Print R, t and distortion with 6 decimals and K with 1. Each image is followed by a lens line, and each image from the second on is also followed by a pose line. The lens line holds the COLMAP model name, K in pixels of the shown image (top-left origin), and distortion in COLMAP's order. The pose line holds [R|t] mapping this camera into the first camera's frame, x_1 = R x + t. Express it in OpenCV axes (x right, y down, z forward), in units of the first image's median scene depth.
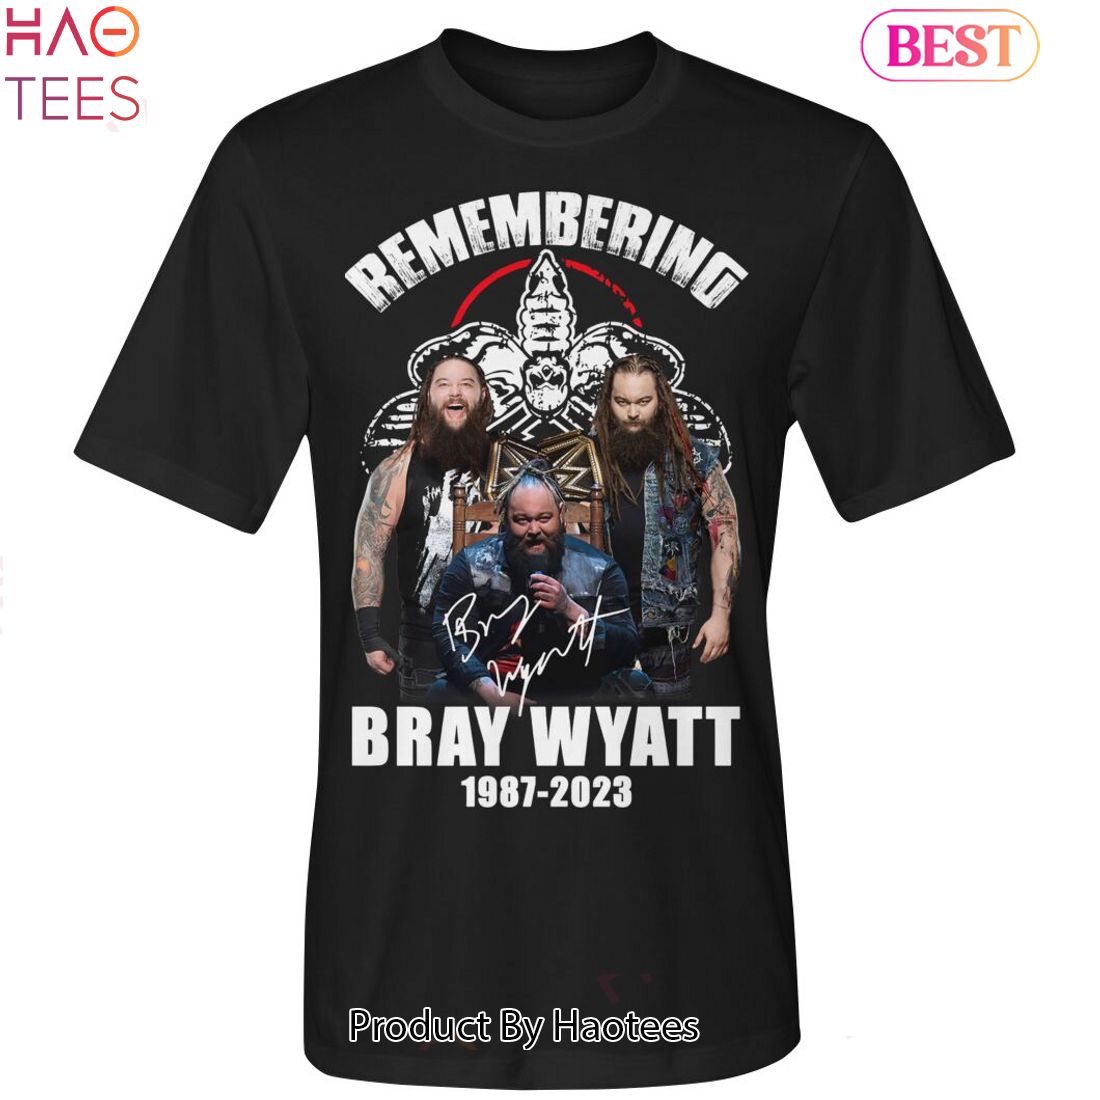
lens RADIAL K [[2356.7, 0, 549.9], [0, 2356.7, 550.1], [0, 0, 1]] dist [-0.013932, 0.000000]
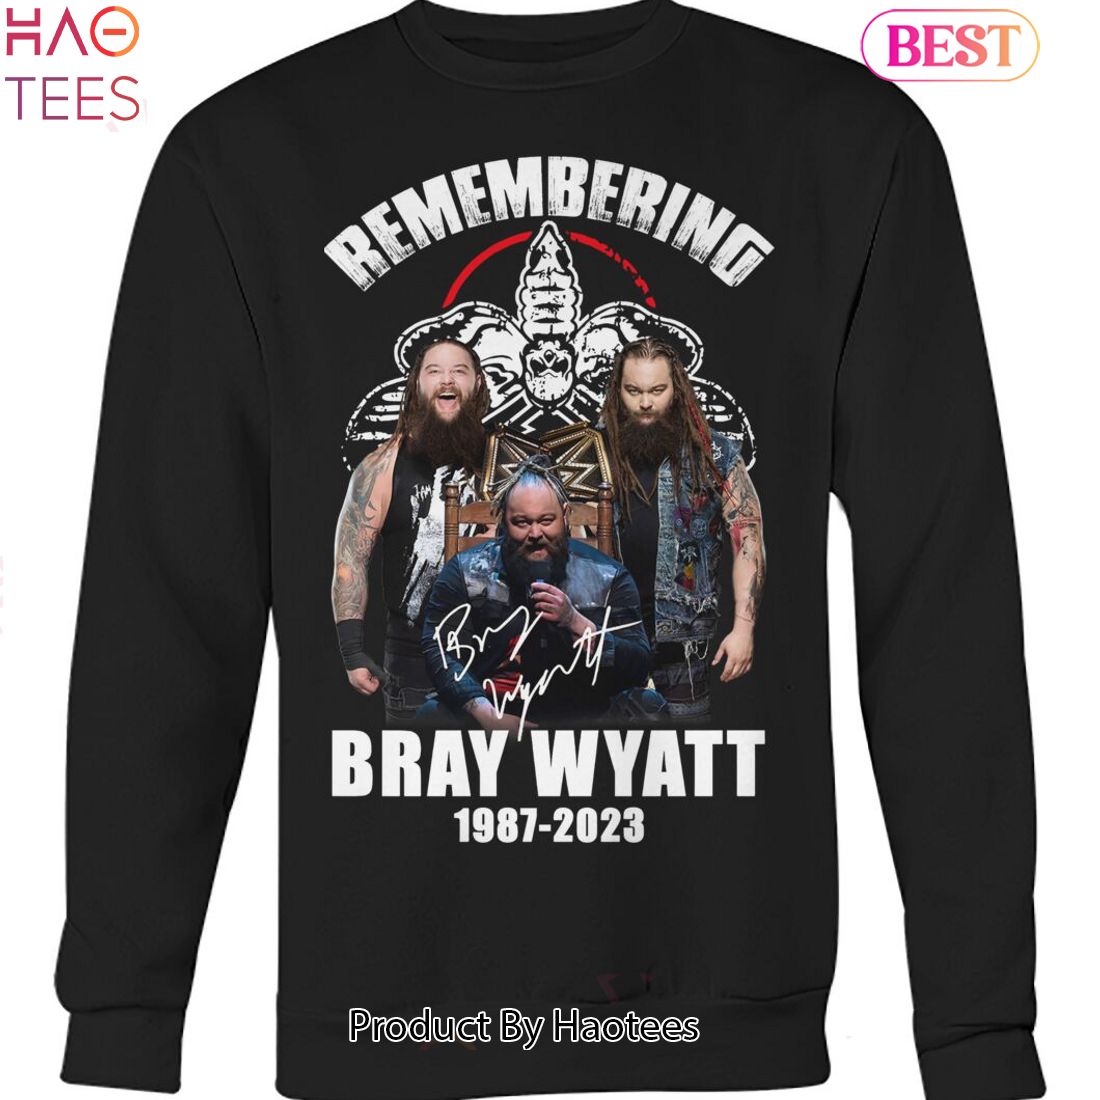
lens RADIAL K [[2356.7, 0, 550.1], [0, 2356.7, 549.6], [0, 0, 1]] dist [-0.013932, 0.000000]
pose [[1.000000, -0.000007, 0.000102, -0.001115], [0.000007, 1.000000, -0.000205, -0.002231], [-0.000102, 0.000205, 1.000000, 0.103047]]
